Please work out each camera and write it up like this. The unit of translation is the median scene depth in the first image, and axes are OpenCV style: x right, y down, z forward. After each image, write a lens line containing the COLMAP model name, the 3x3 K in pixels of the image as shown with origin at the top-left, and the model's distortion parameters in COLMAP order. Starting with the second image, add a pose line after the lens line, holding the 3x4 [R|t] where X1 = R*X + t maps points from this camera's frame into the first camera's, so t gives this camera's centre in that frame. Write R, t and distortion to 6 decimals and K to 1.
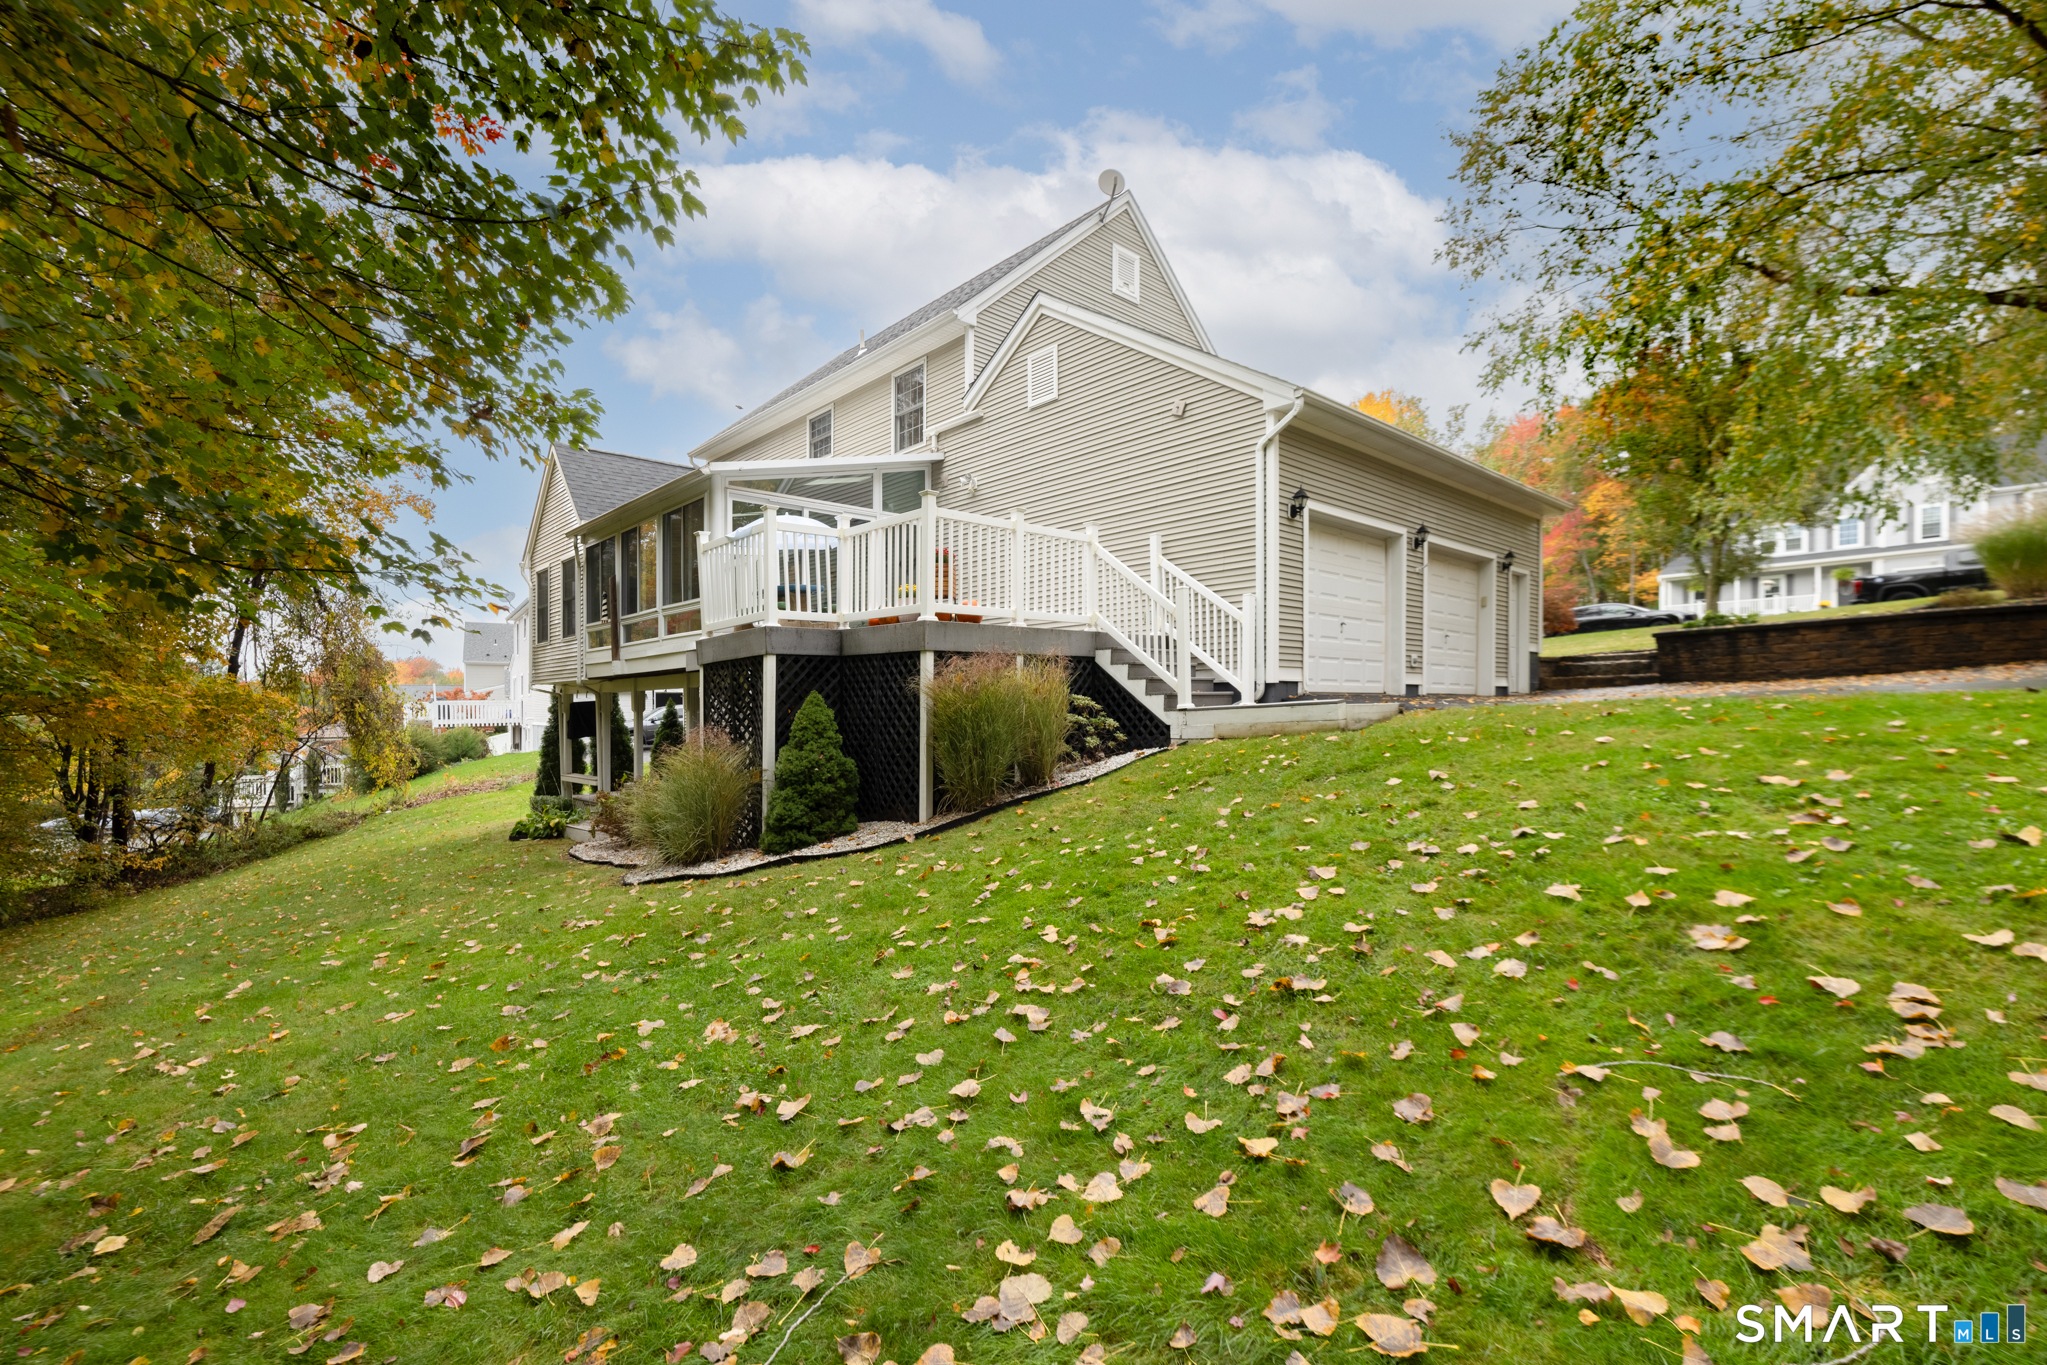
lens RADIAL K [[853.0, 0, 1023.9], [0, 853.0, 695.0], [0, 0, 1]] dist [-0.000839, -0.000481]
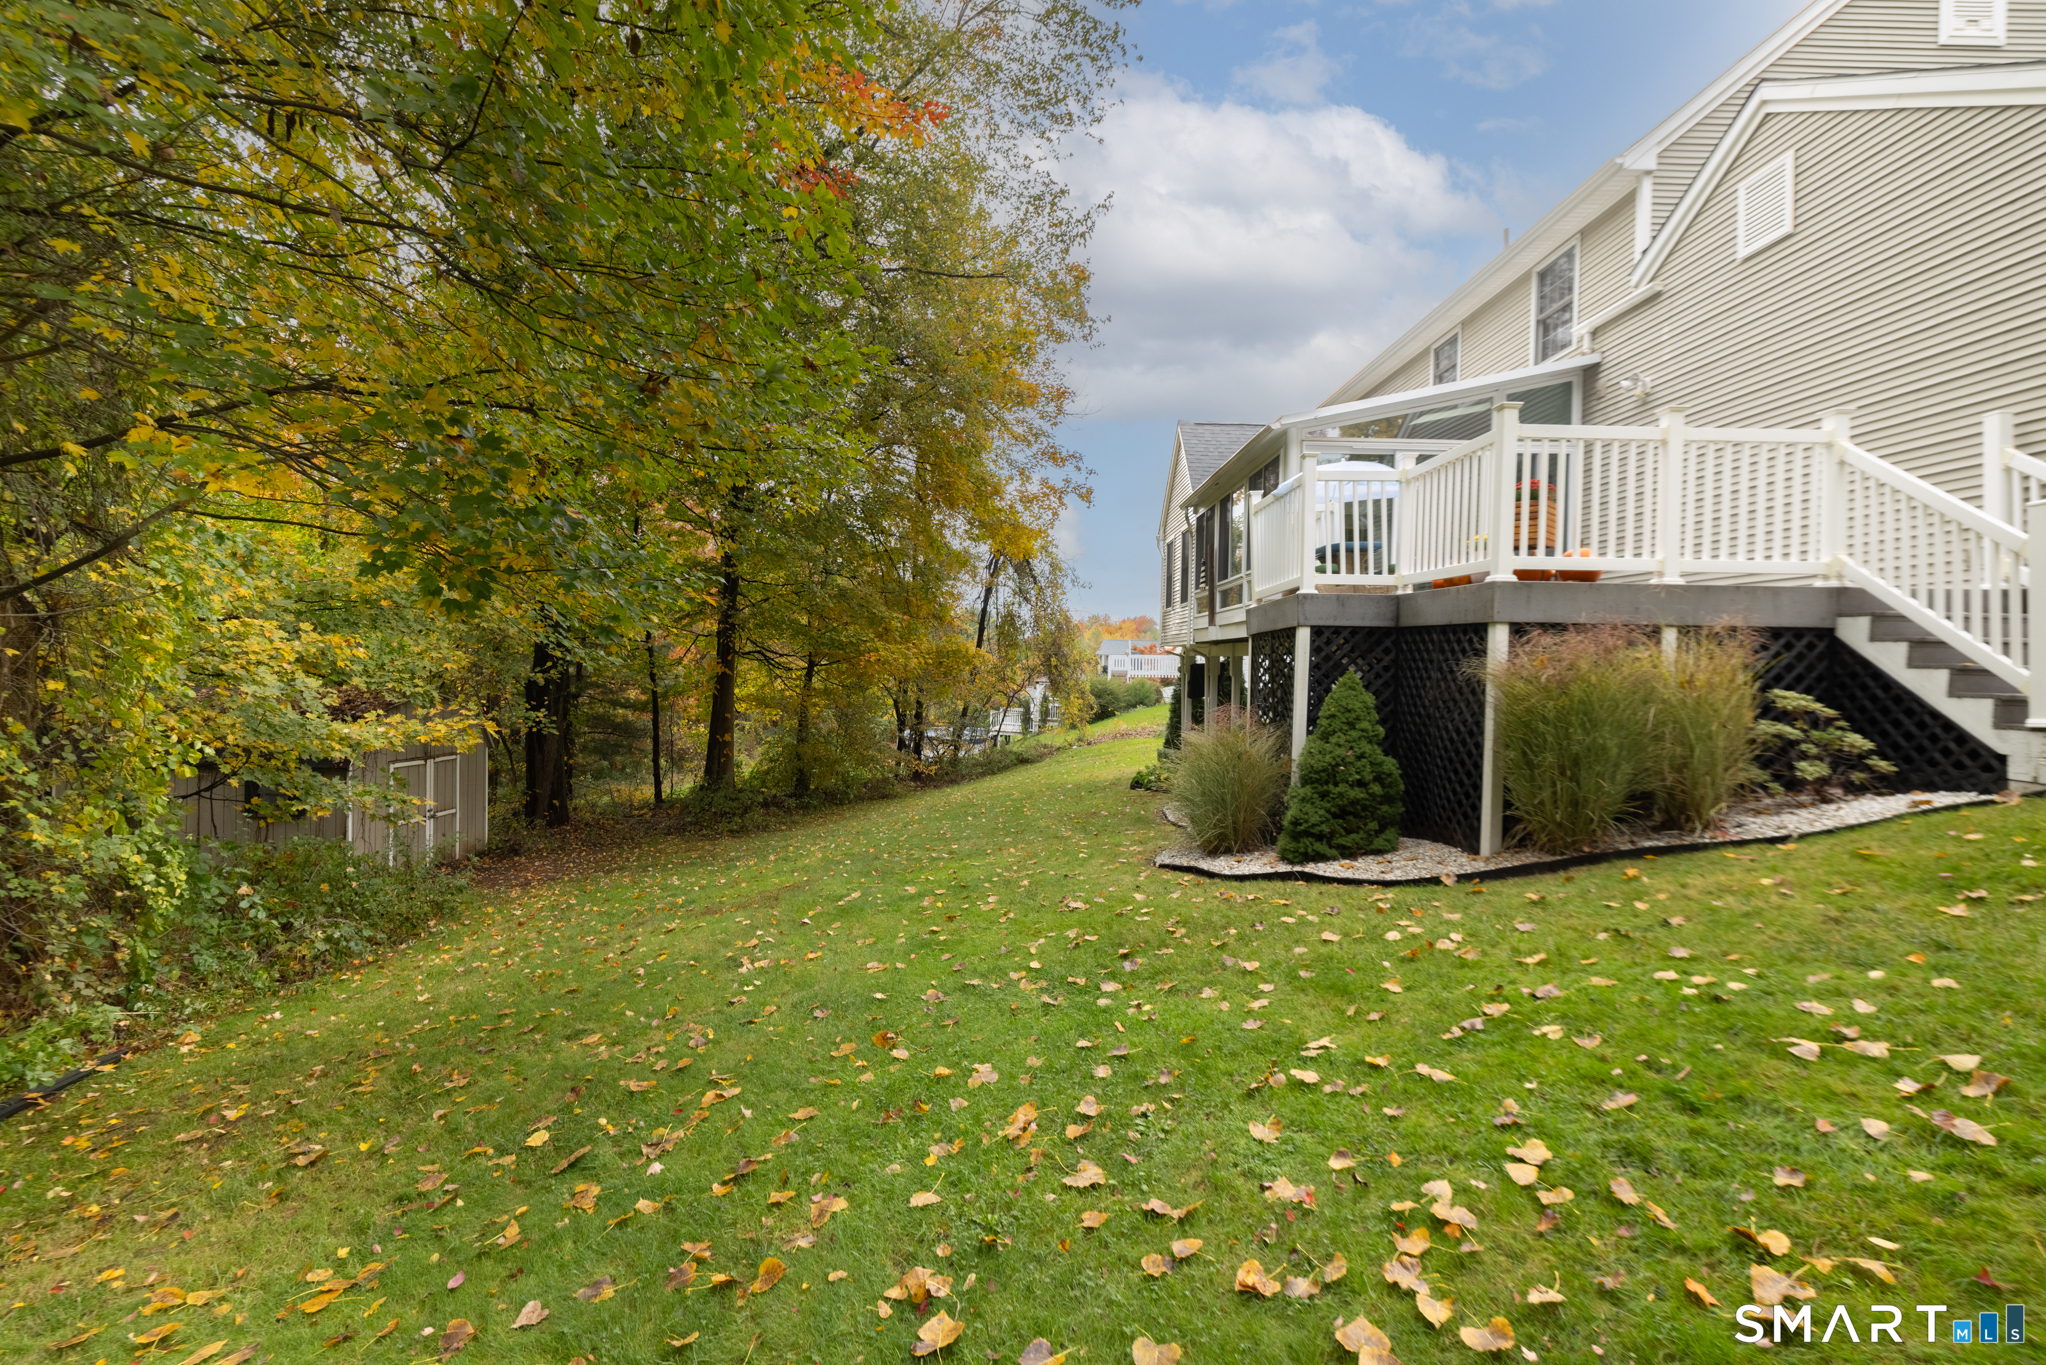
lens RADIAL K [[852.6, 0, 1024.9], [0, 852.6, 649.3], [0, 0, 1]] dist [-0.000839, -0.000481]
pose [[0.740125, 0.019415, -0.672189, 0.071783], [-0.023150, 0.999726, 0.003385, -0.020245], [0.672071, 0.013056, 0.740372, 0.174692]]
